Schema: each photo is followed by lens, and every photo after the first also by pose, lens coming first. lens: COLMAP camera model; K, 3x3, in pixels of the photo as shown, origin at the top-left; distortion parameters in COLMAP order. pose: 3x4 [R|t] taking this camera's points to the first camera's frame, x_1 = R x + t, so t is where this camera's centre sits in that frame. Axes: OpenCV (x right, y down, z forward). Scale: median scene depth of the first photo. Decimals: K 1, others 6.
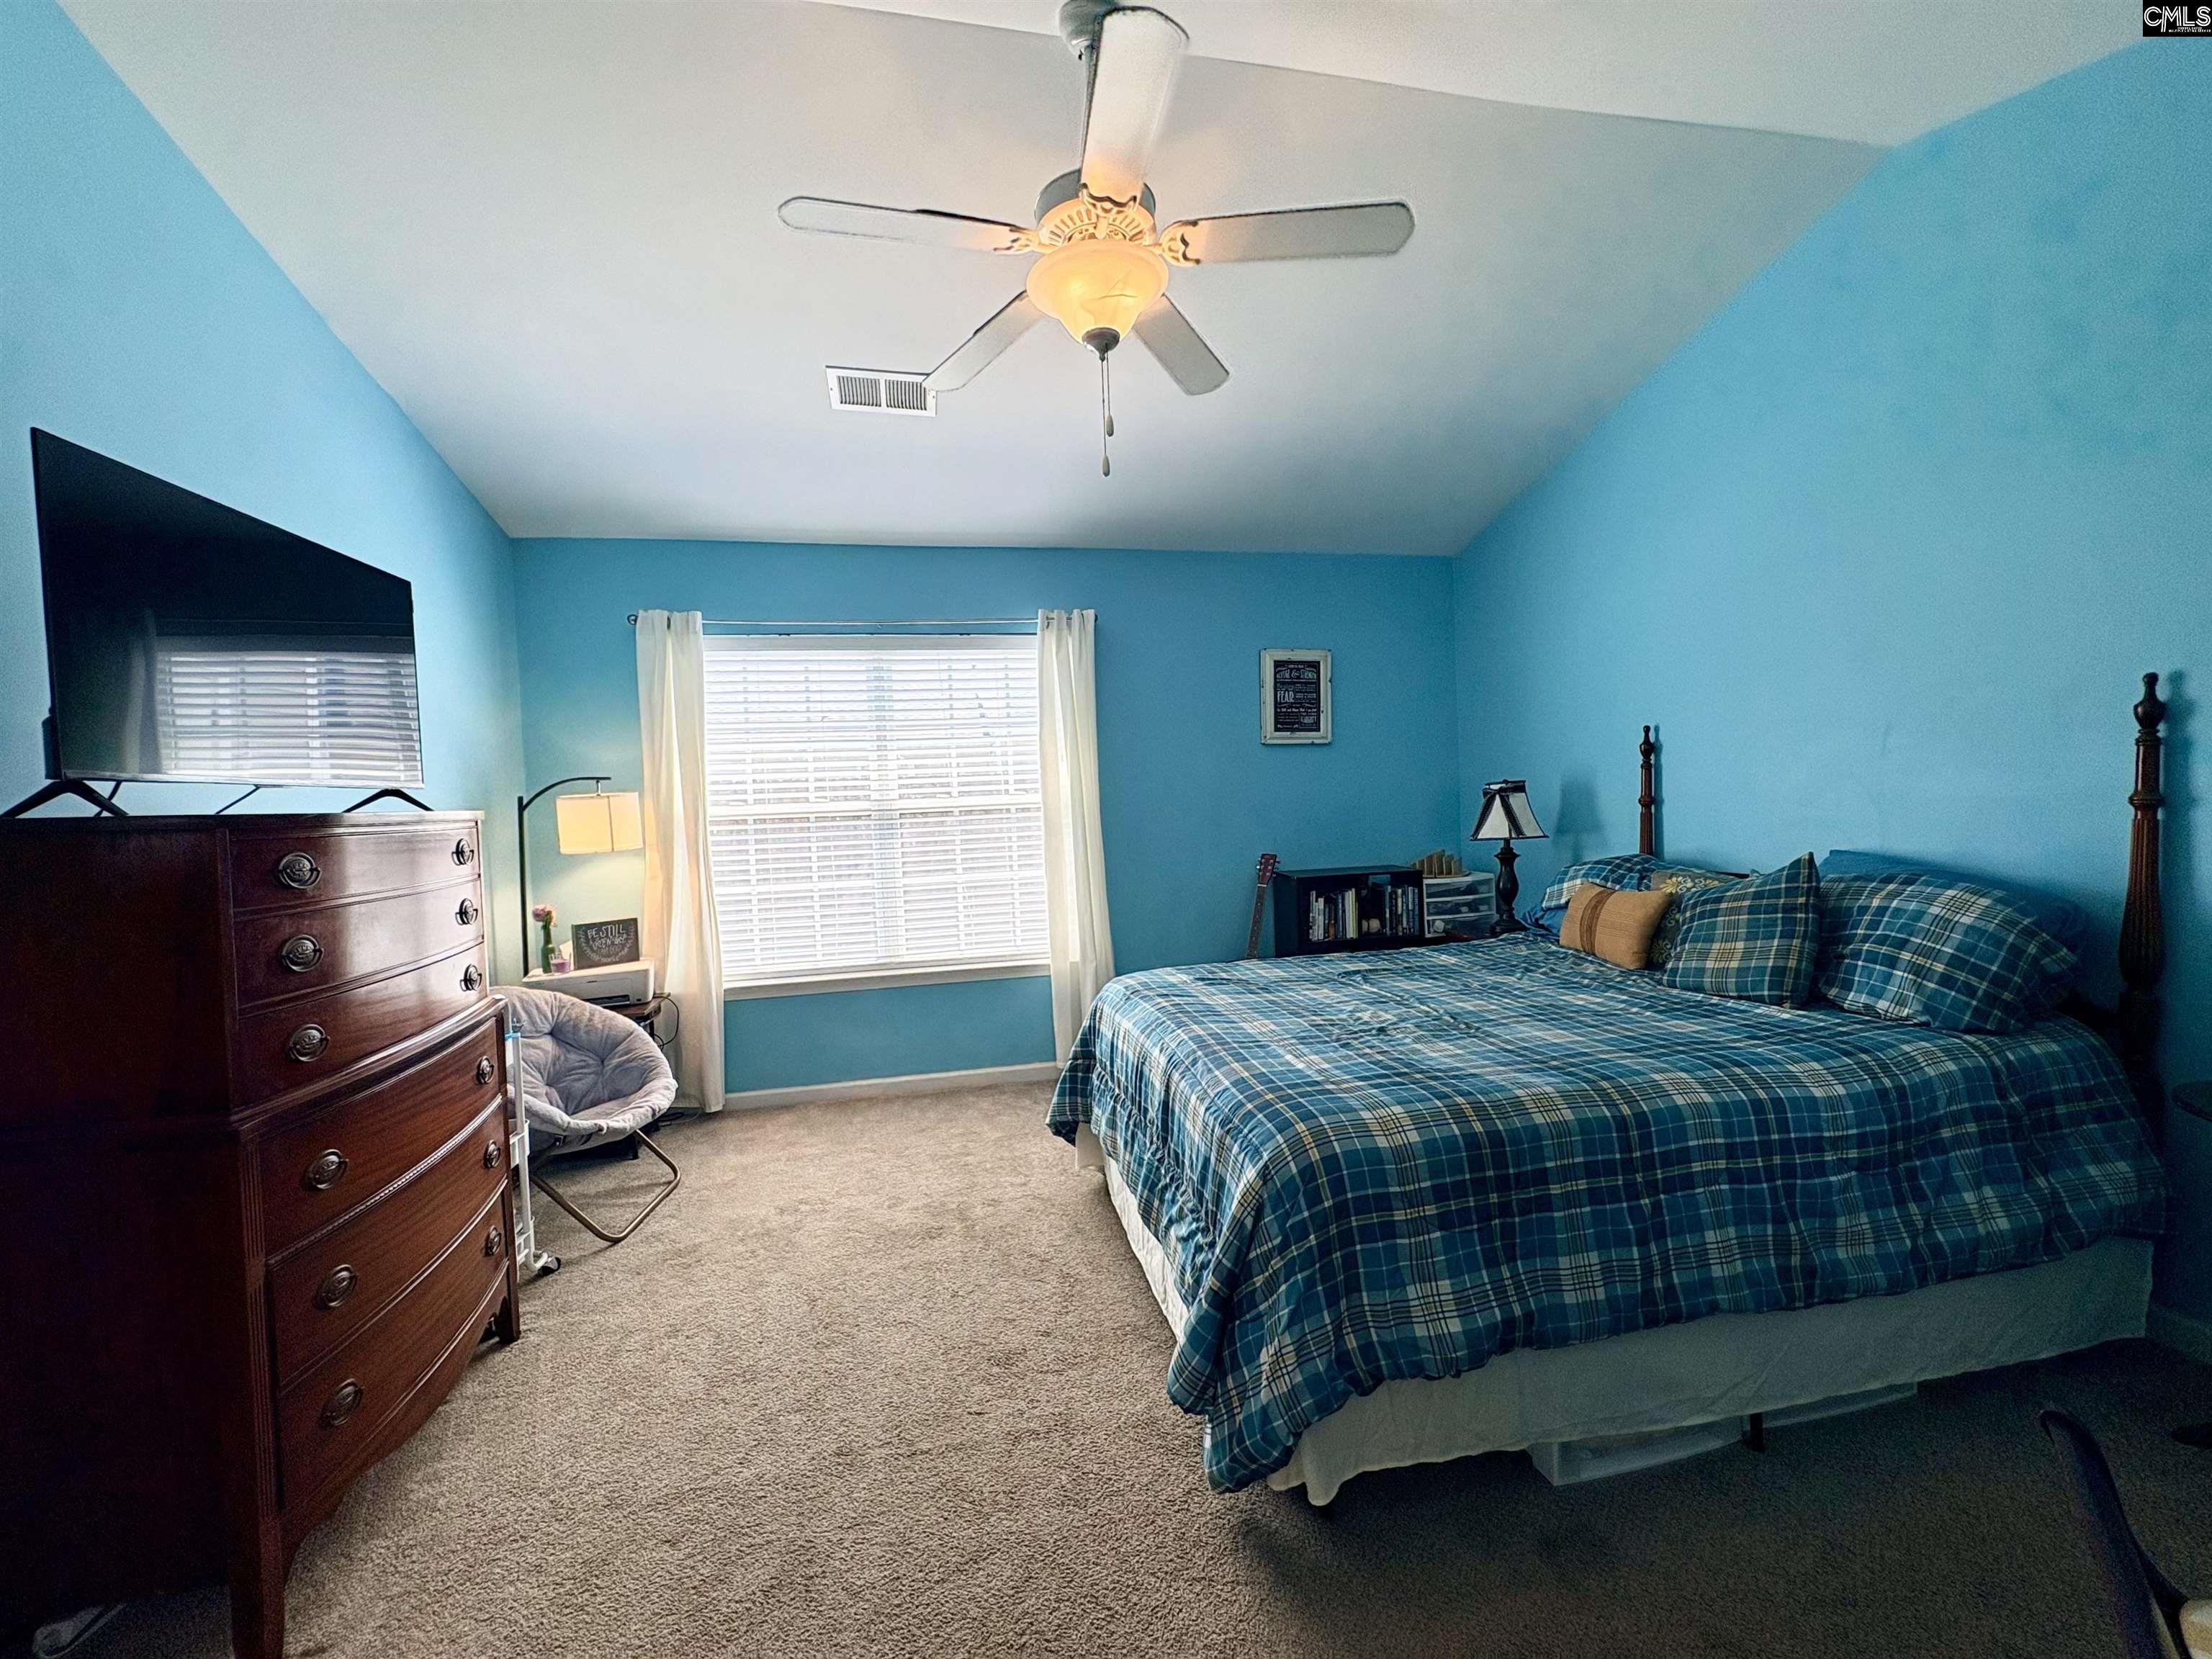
lens RADIAL K [[910.3, 0, 1103.6], [0, 910.3, 826.2], [0, 0, 1]] dist [0.000619, -0.000358]
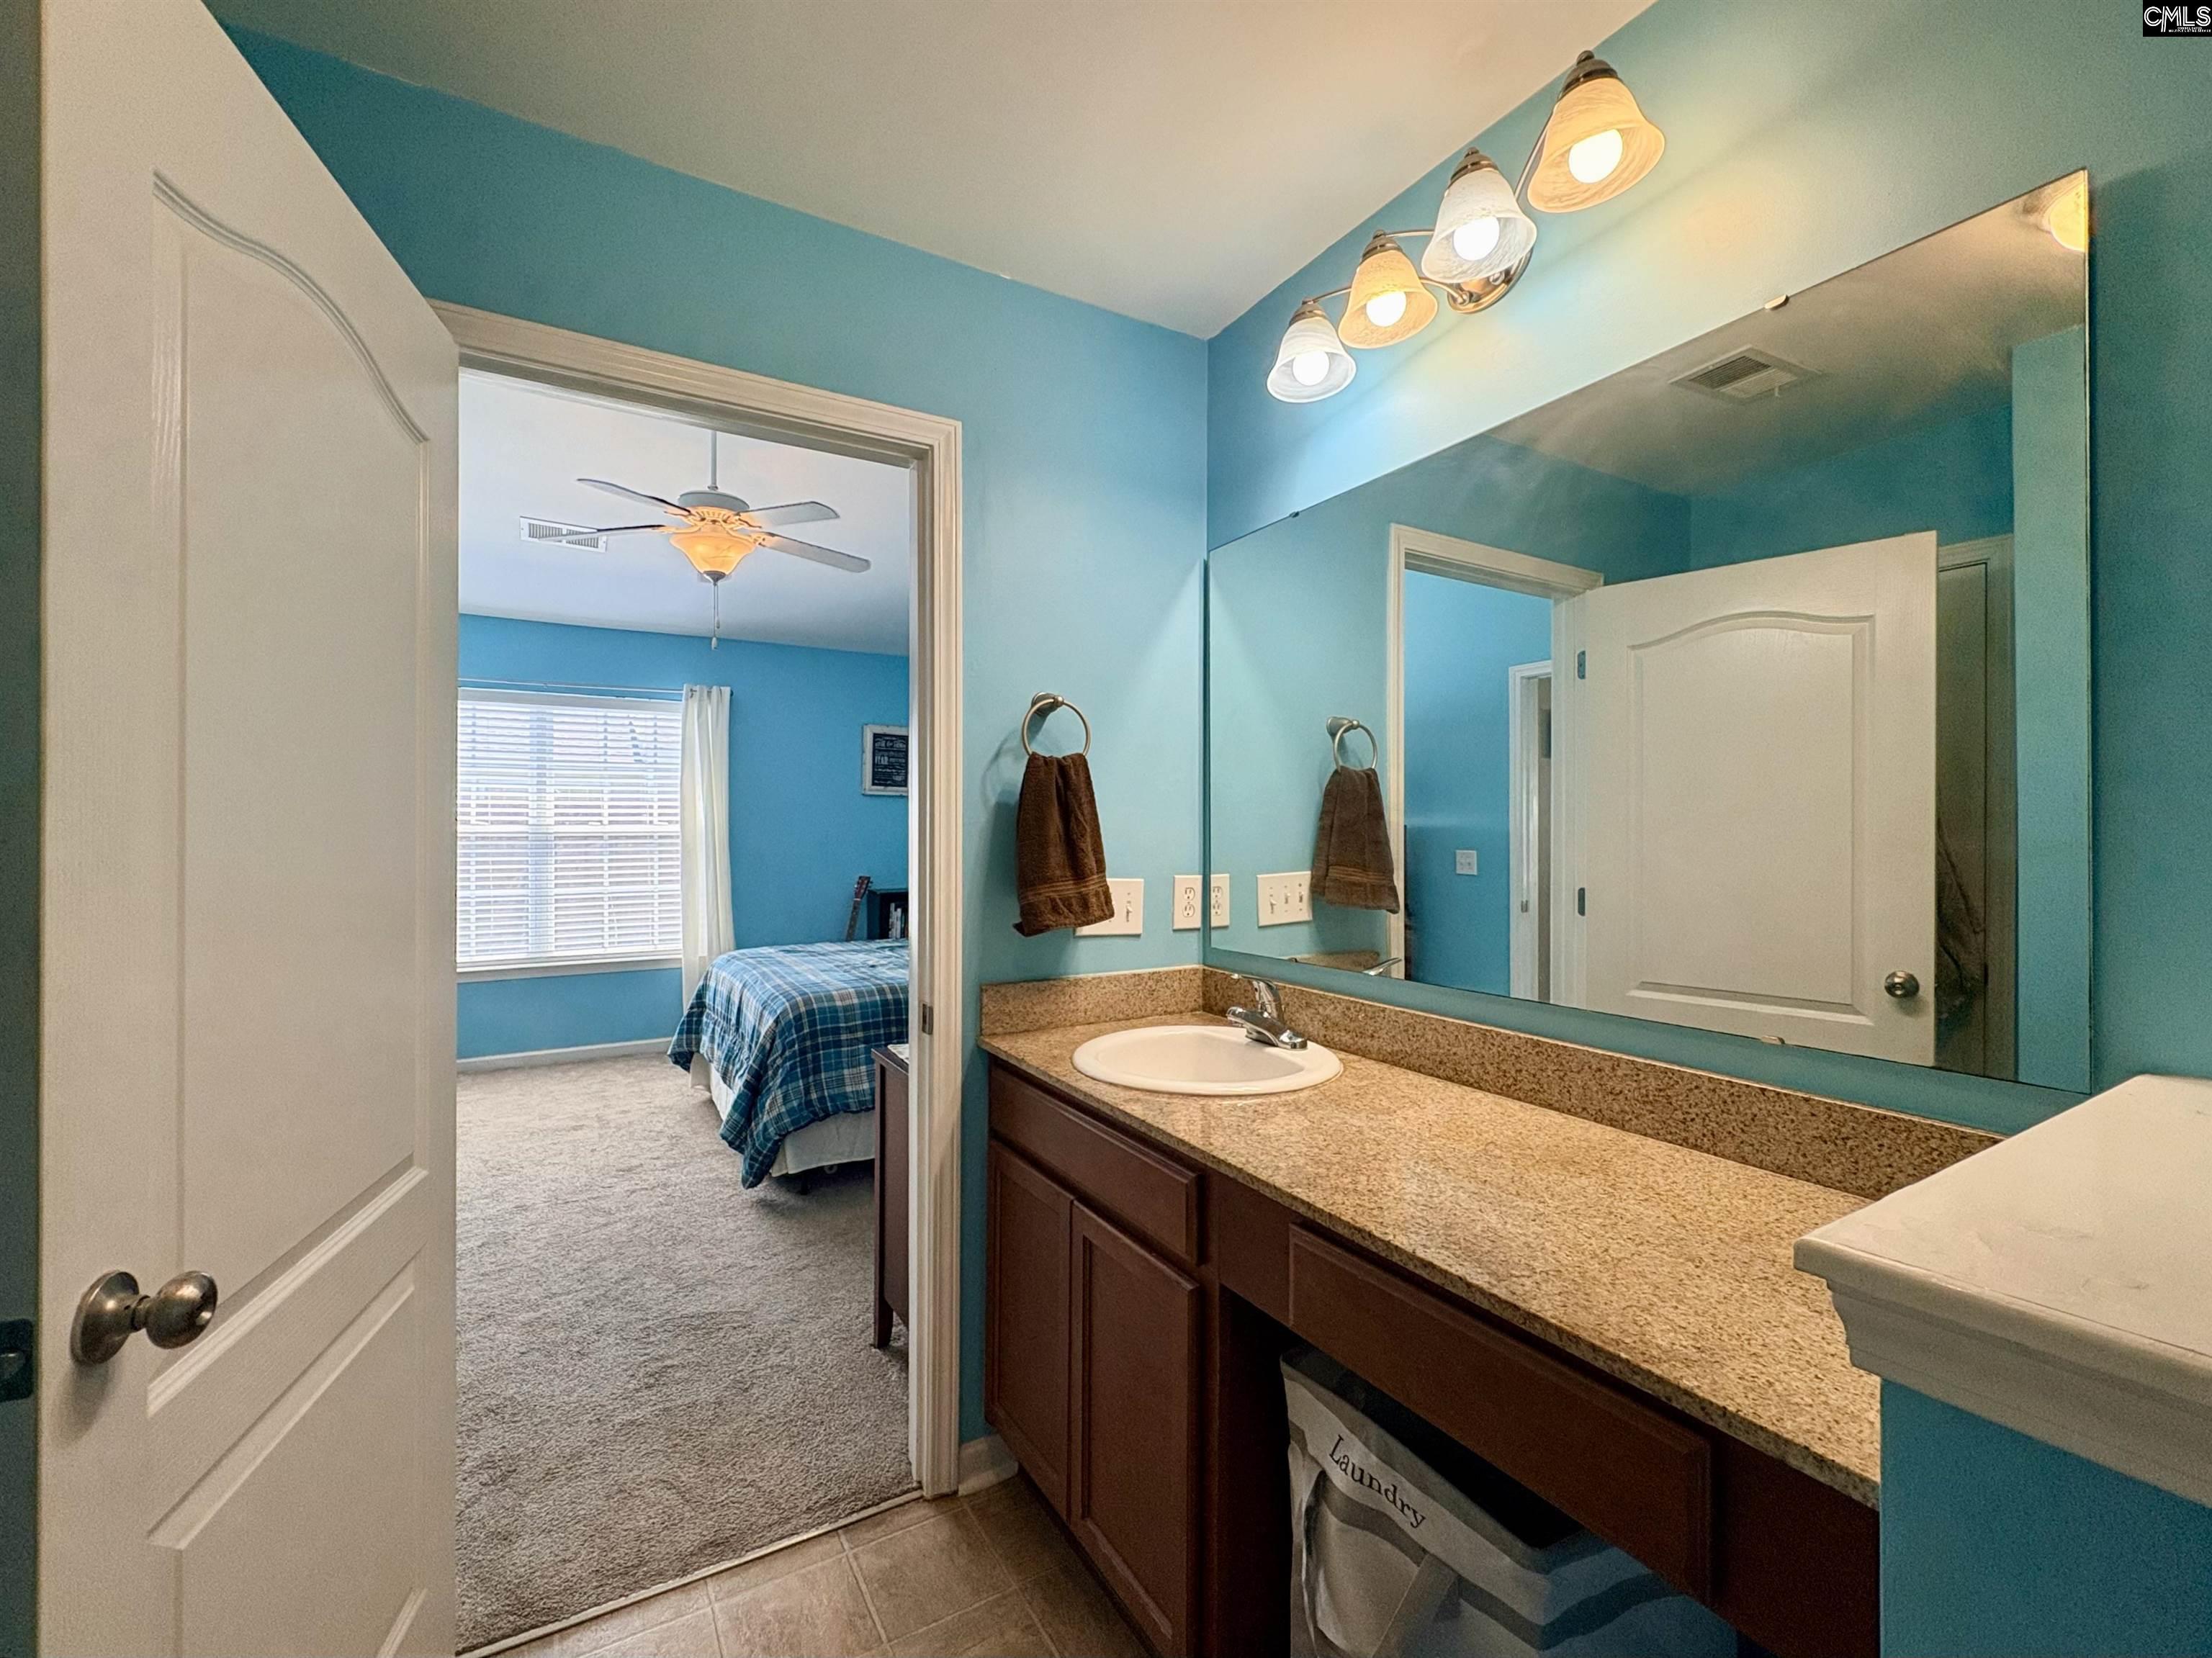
lens RADIAL K [[928.0, 0, 1101.3], [0, 928.0, 827.1], [0, 0, 1]] dist [0.000554, -0.000412]
pose [[0.942706, 0.038462, 0.331400, 0.123111], [-0.025070, 0.998691, -0.044591, 0.023788], [-0.332681, 0.033728, 0.942436, -0.923120]]
